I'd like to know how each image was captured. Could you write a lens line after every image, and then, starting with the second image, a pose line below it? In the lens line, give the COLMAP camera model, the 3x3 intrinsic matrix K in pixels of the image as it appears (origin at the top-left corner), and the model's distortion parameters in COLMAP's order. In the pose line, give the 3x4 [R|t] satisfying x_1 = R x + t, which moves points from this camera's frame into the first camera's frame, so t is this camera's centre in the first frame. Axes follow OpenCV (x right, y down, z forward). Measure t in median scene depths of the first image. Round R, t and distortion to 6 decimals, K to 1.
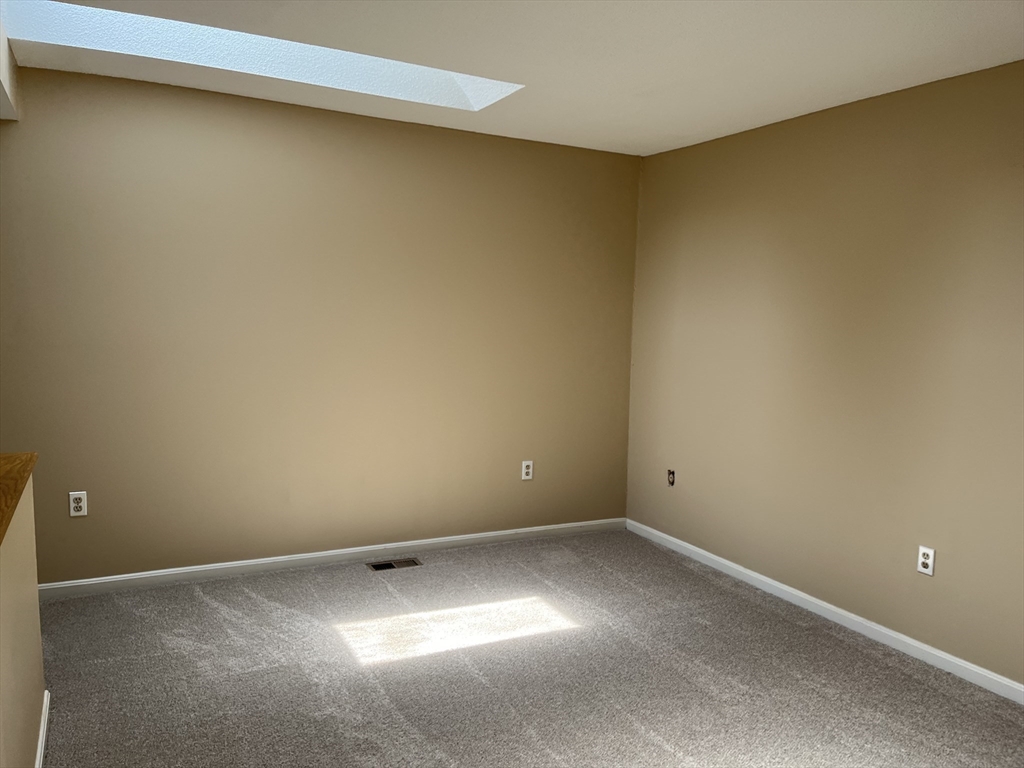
lens RADIAL K [[776.8, 0, 510.3], [0, 776.8, 384.4], [0, 0, 1]] dist [0.035279, -0.001037]
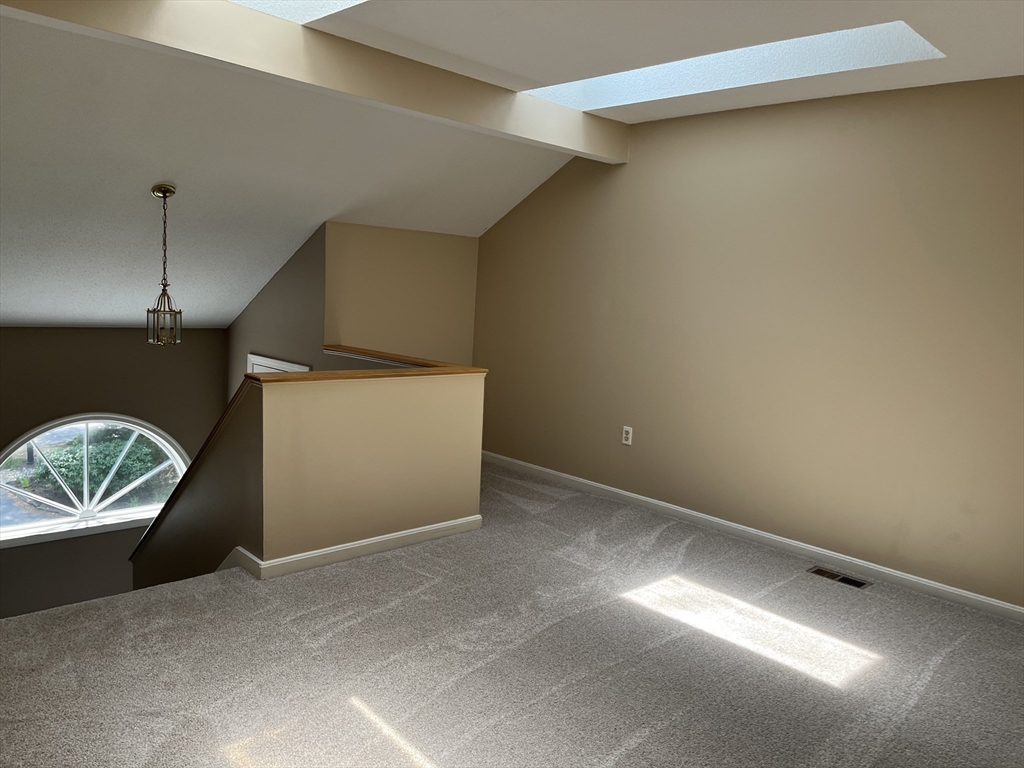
lens RADIAL K [[776.8, 0, 510.6], [0, 776.8, 384.0], [0, 0, 1]] dist [0.035279, -0.001037]
pose [[0.290438, 0.111204, -0.950410, 0.704090], [-0.138950, 0.987598, 0.073094, -0.009651], [0.946751, 0.110830, 0.302288, 0.390402]]
